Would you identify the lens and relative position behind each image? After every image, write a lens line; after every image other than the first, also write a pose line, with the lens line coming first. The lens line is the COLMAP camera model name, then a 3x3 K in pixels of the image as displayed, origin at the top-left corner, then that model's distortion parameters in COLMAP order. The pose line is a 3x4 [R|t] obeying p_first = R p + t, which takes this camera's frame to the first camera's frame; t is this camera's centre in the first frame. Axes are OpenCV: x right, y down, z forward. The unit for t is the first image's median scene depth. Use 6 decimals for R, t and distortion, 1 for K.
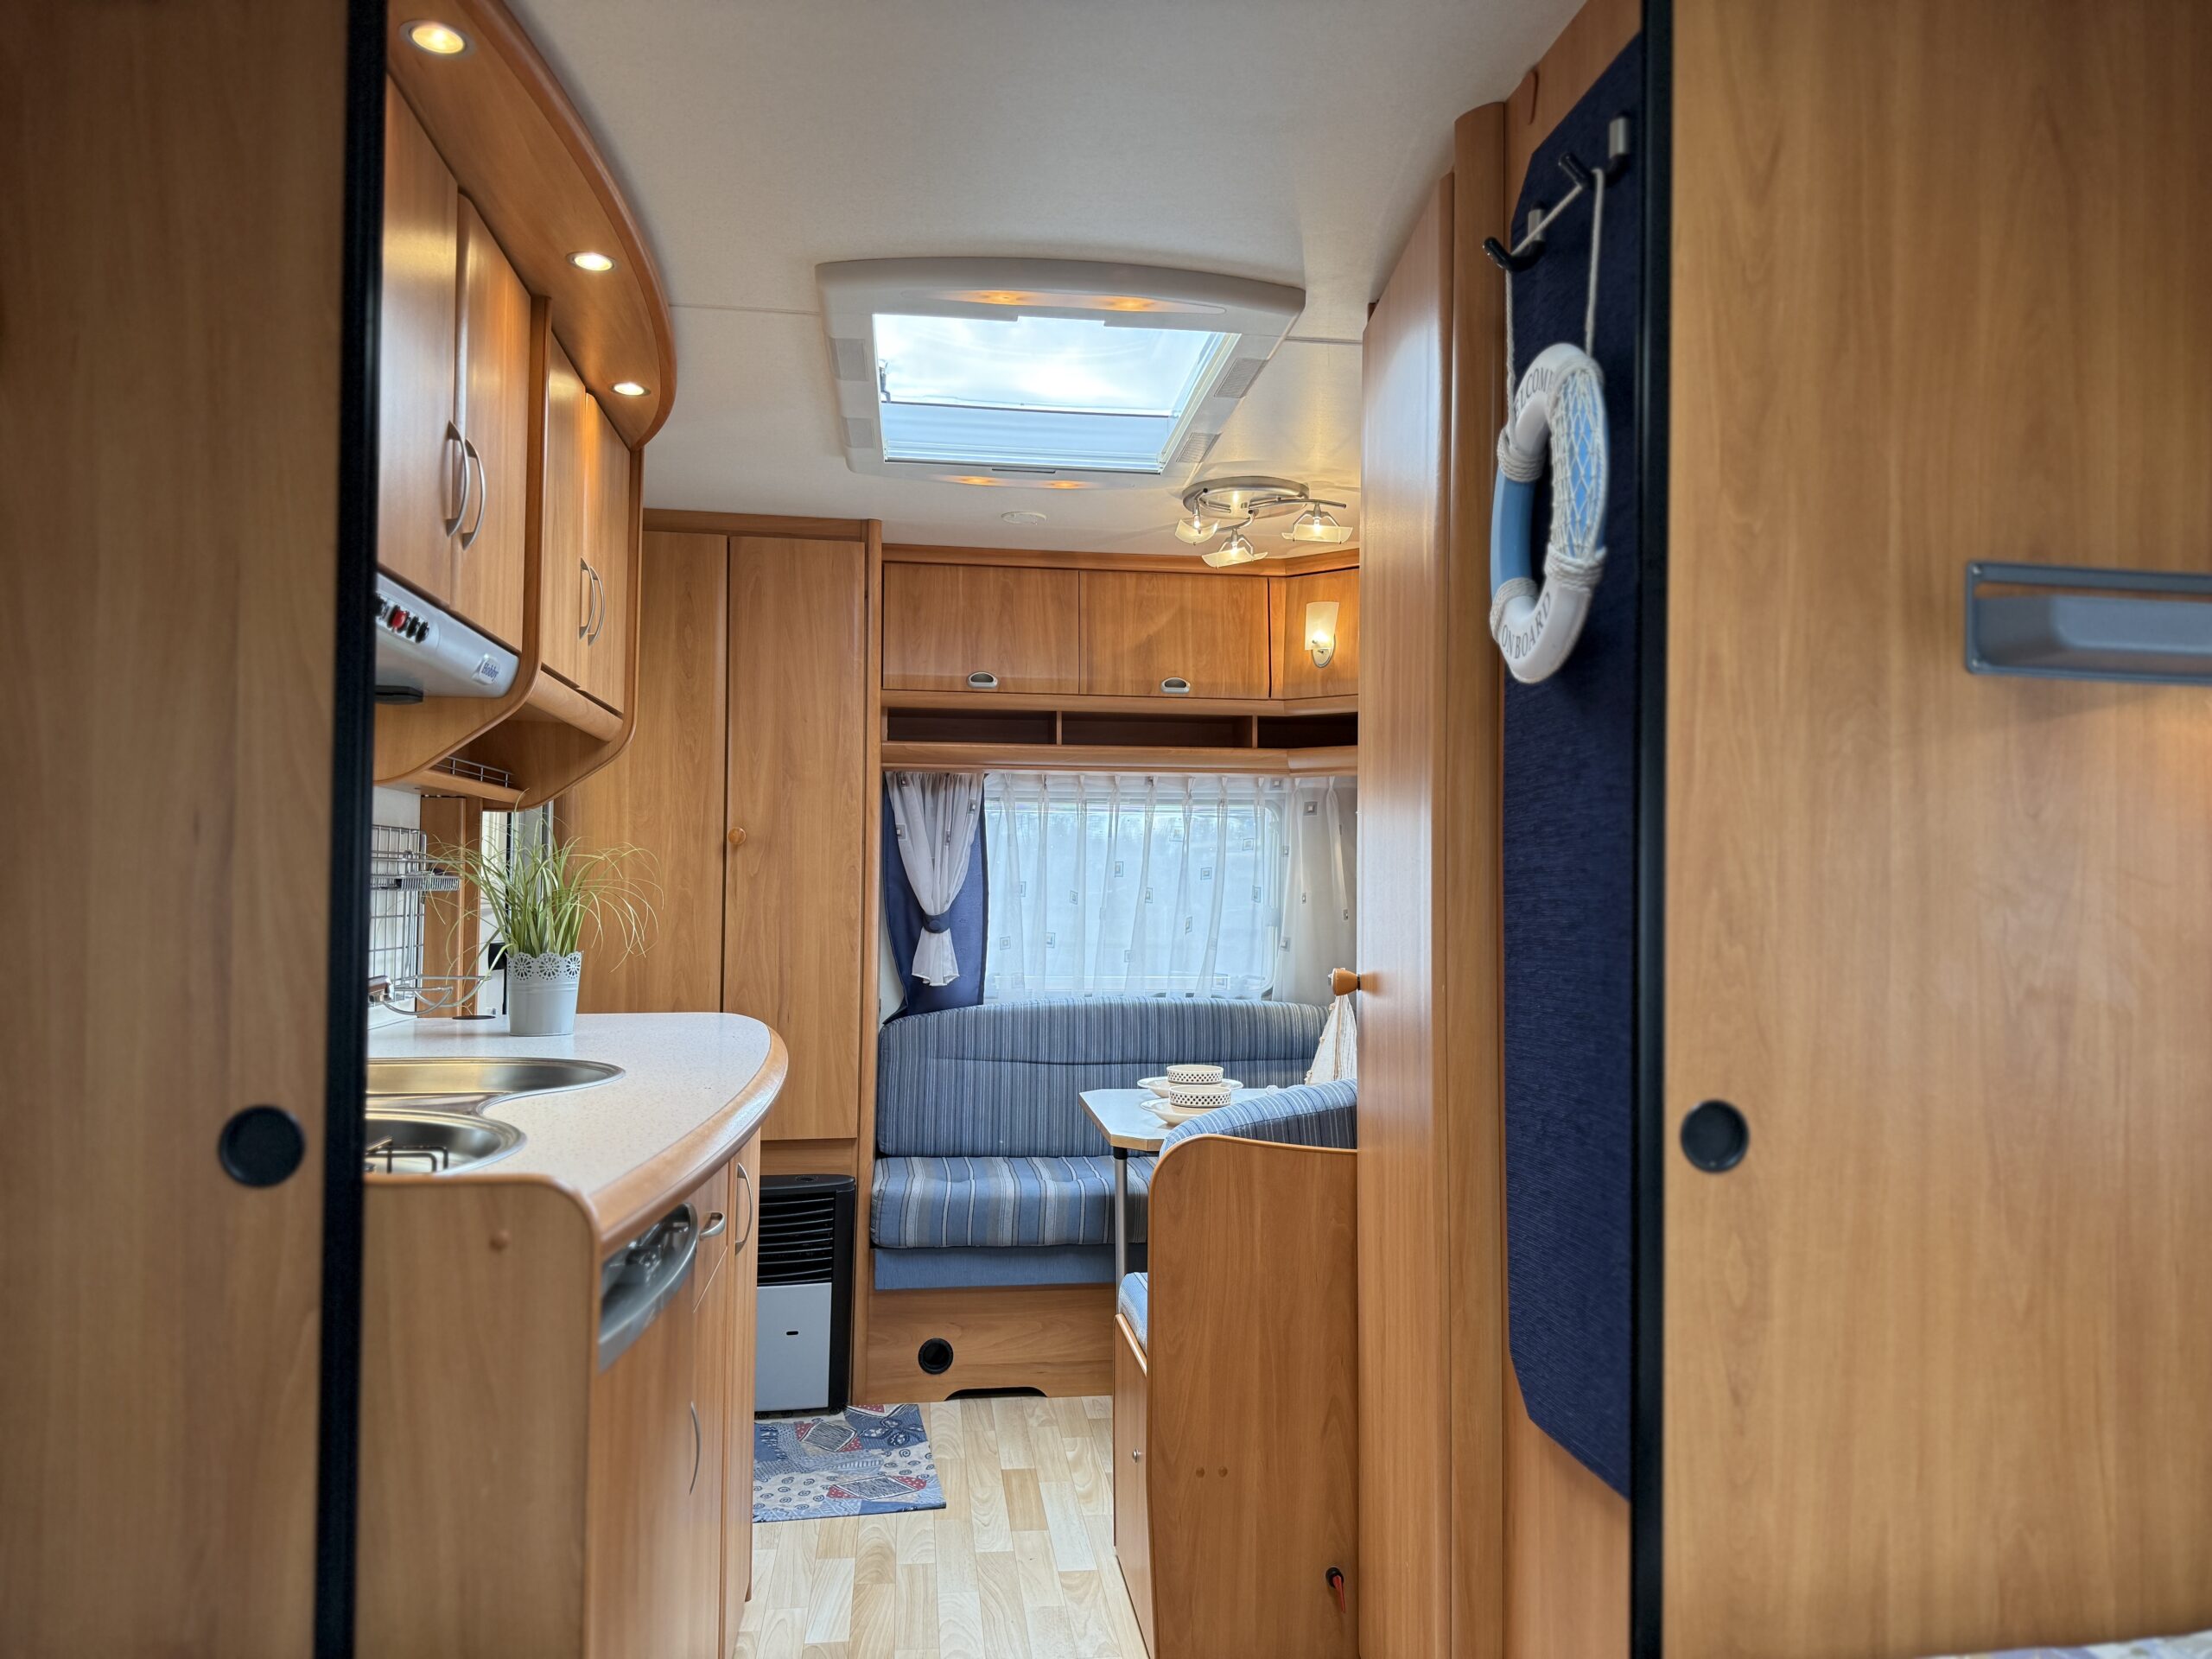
lens RADIAL K [[1553.3, 0, 1101.6], [0, 1553.3, 831.7], [0, 0, 1]] dist [0.063131, -0.092313]
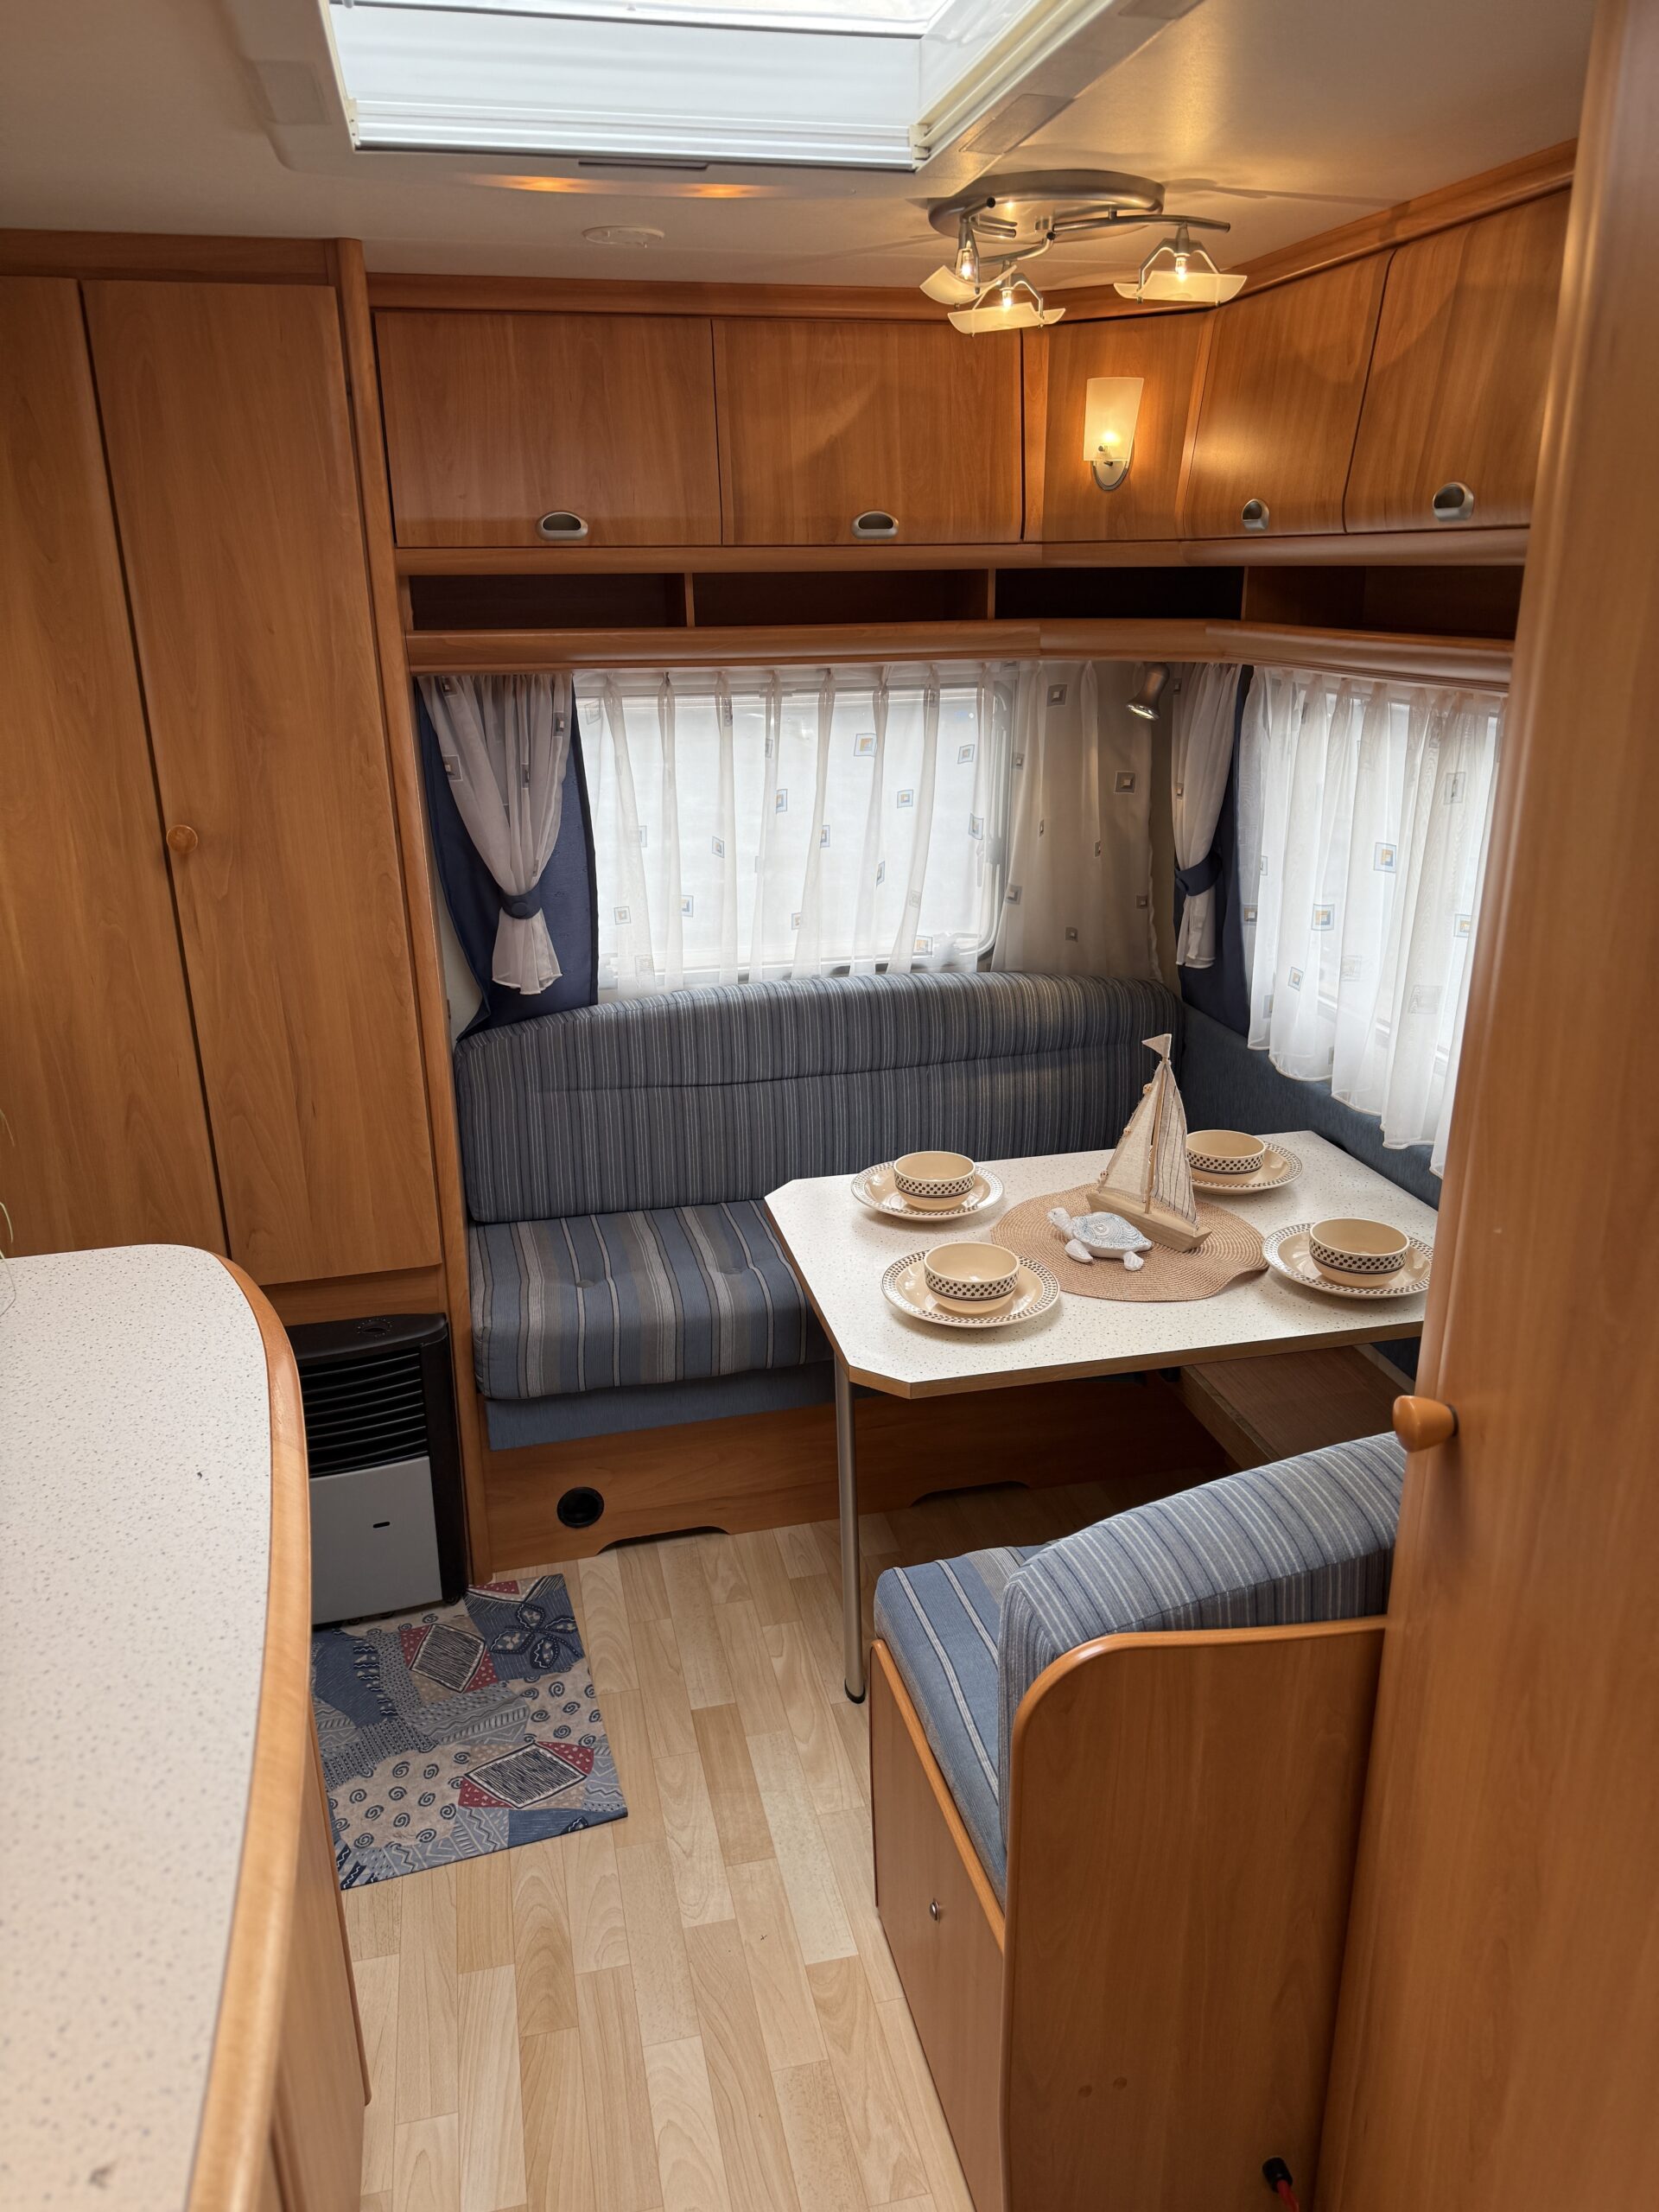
lens RADIAL K [[1553.3, 0, 829.7], [0, 1553.3, 1122.0], [0, 0, 1]] dist [0.063131, -0.092313]
pose [[0.993991, -0.056492, 0.093759, -0.046939], [0.017994, 0.929213, 0.369107, -0.113255], [-0.107974, -0.365202, 0.924646, 0.363611]]
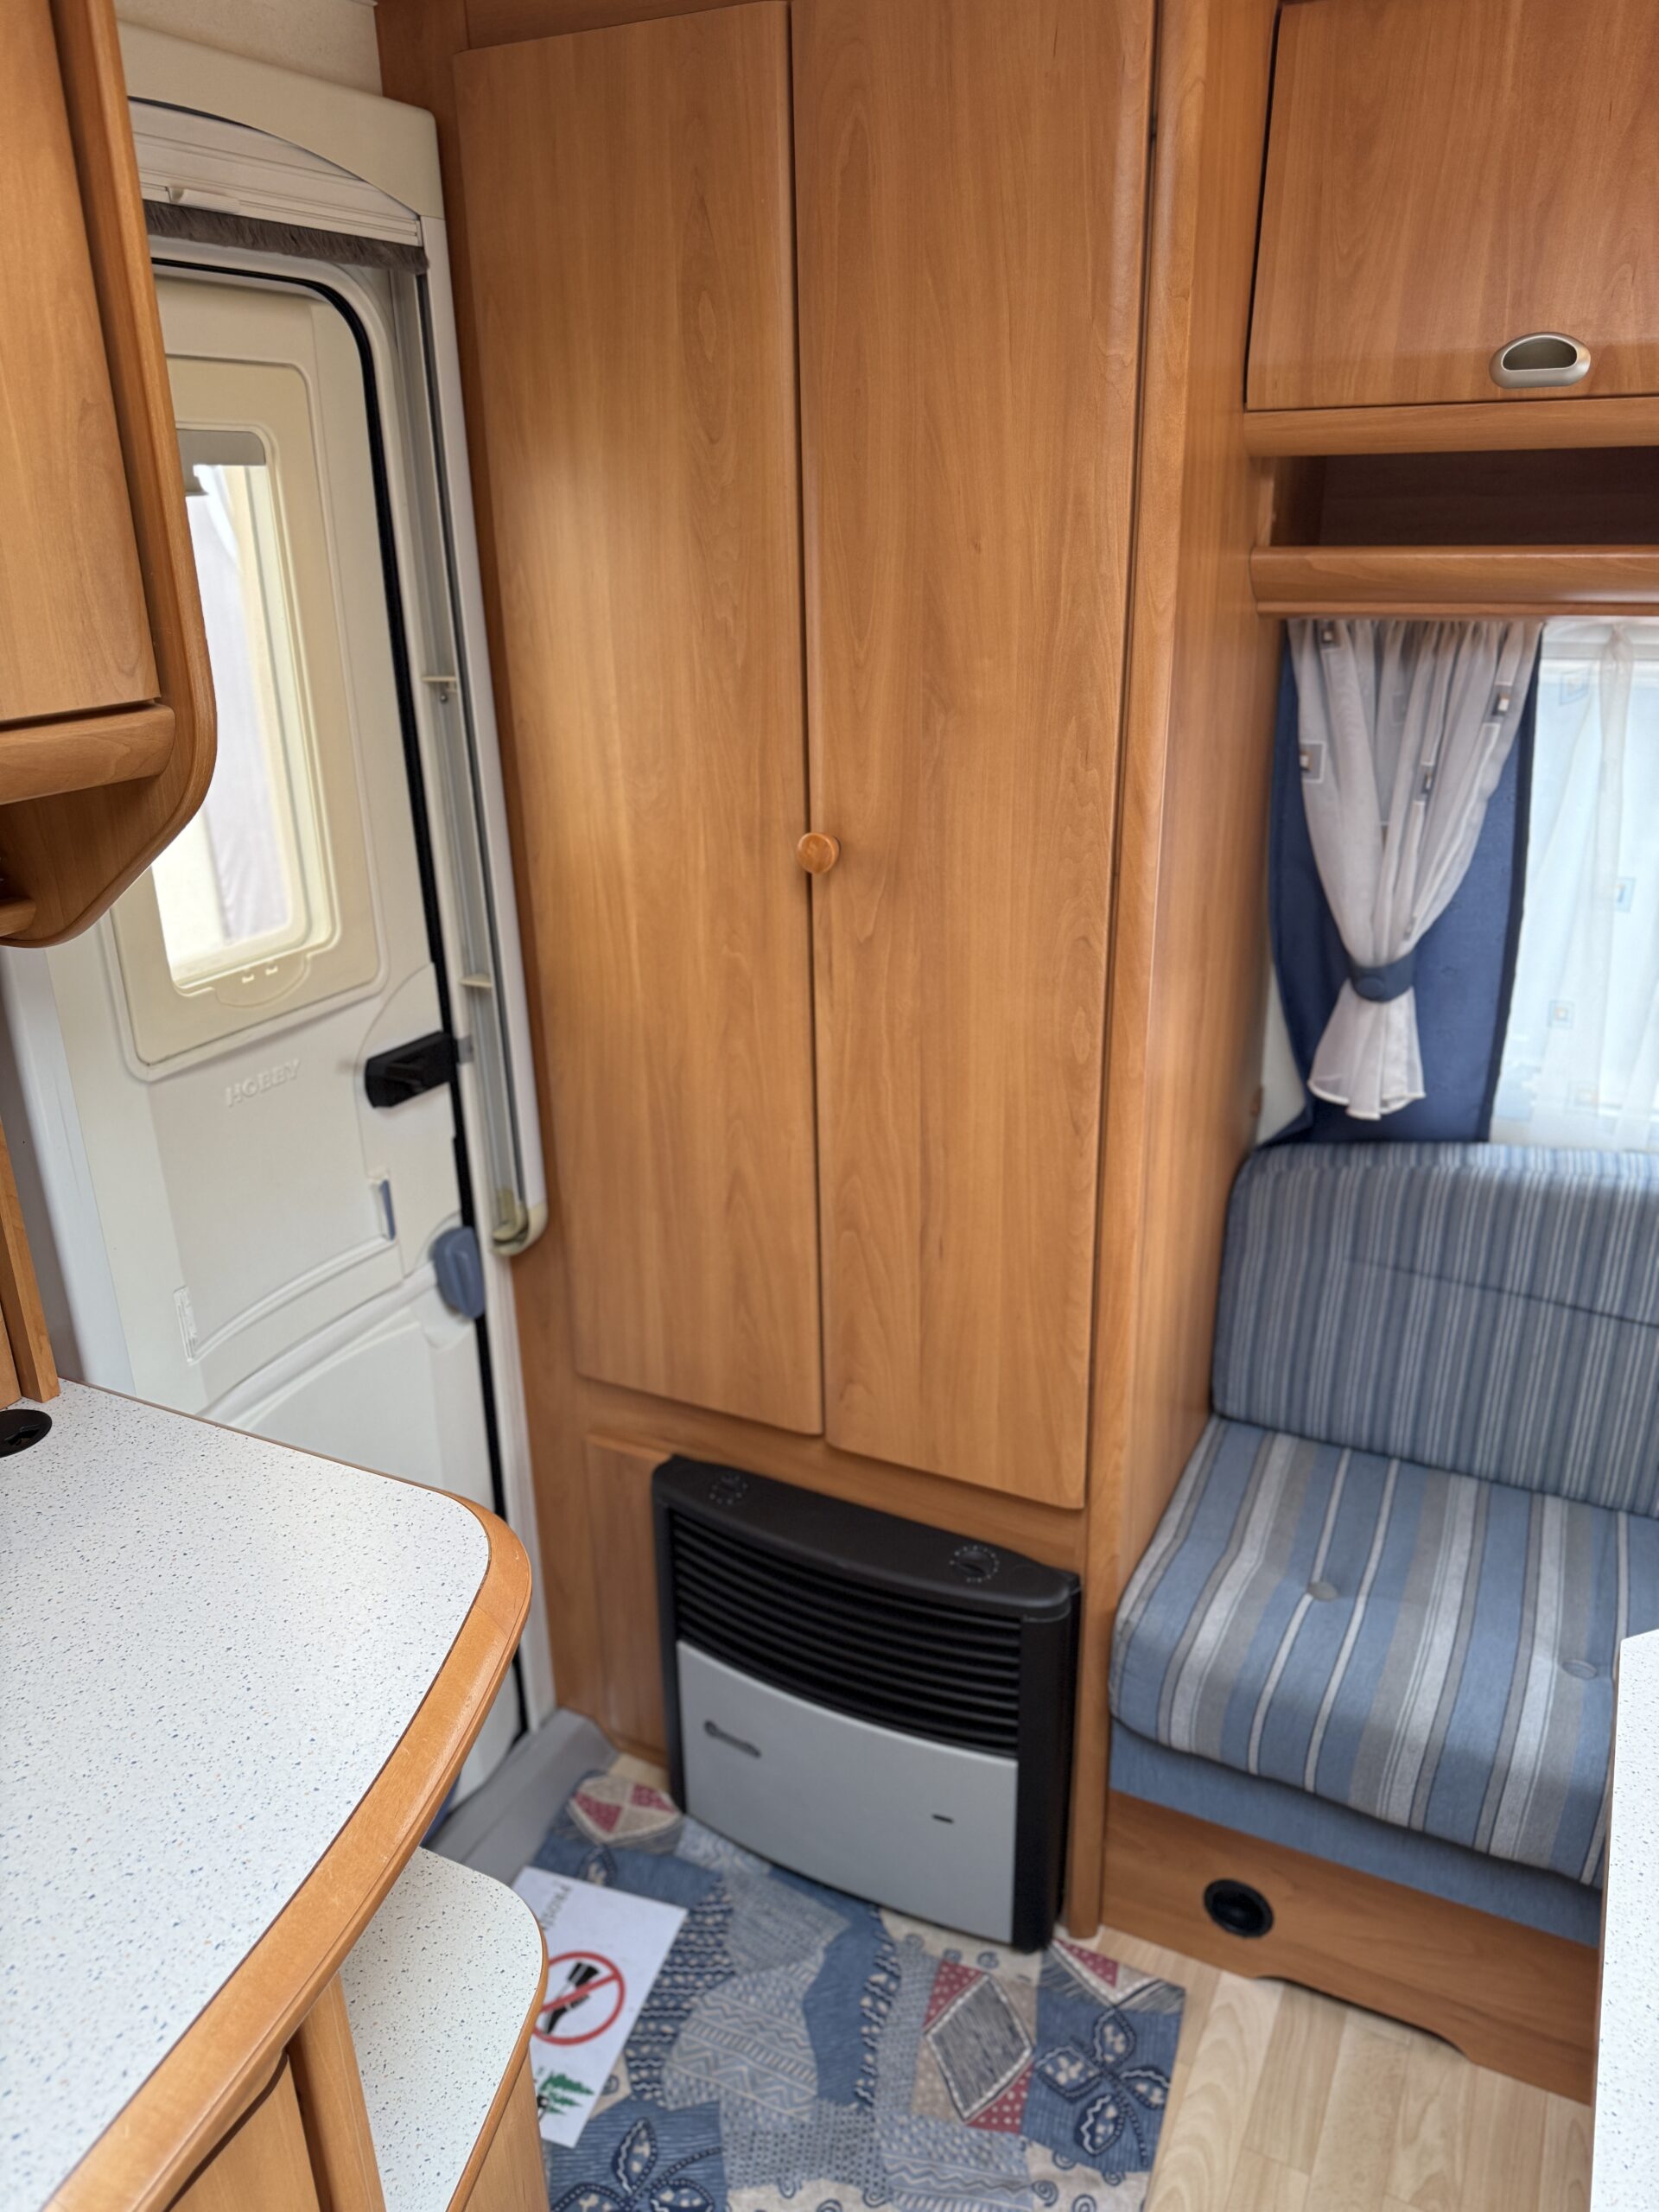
lens RADIAL K [[1553.3, 0, 825.7], [0, 1553.3, 1110.1], [0, 0, 1]] dist [0.063131, -0.092313]
pose [[0.830527, 0.175126, -0.528730, 0.003105], [0.052967, 0.920148, 0.387972, -0.094770], [0.554454, -0.350227, 0.754932, 0.647292]]
